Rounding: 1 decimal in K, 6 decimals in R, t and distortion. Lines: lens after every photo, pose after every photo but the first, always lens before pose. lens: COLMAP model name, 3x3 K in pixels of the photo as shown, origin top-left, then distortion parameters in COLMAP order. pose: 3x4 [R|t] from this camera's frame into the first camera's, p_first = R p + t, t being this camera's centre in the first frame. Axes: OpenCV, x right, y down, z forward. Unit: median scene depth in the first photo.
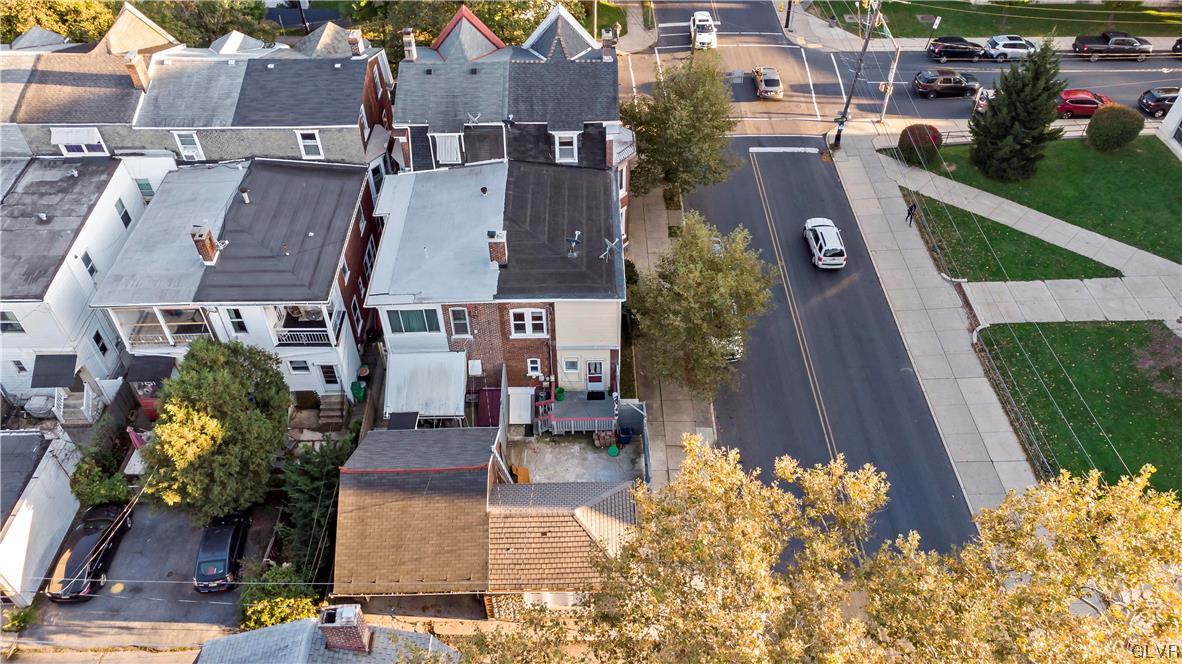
lens RADIAL K [[890.9, 0, 591.0], [0, 890.9, 332.0], [0, 0, 1]] dist [0.002606, 0.071831]
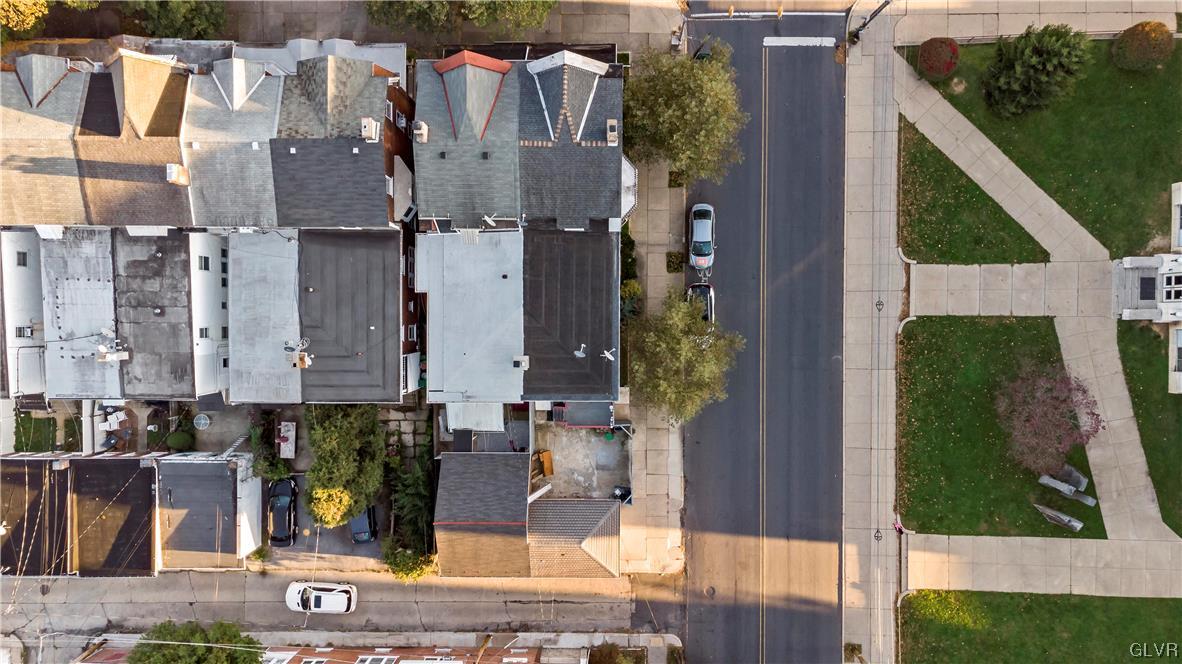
lens RADIAL K [[875.7, 0, 591.0], [0, 875.7, 332.0], [0, 0, 1]] dist [0.035159, -0.001700]
pose [[0.999686, 0.018131, -0.017289, 0.015702], [0.000463, 0.676606, 0.736346, -0.942359], [0.025048, -0.736122, 0.676385, 0.152856]]
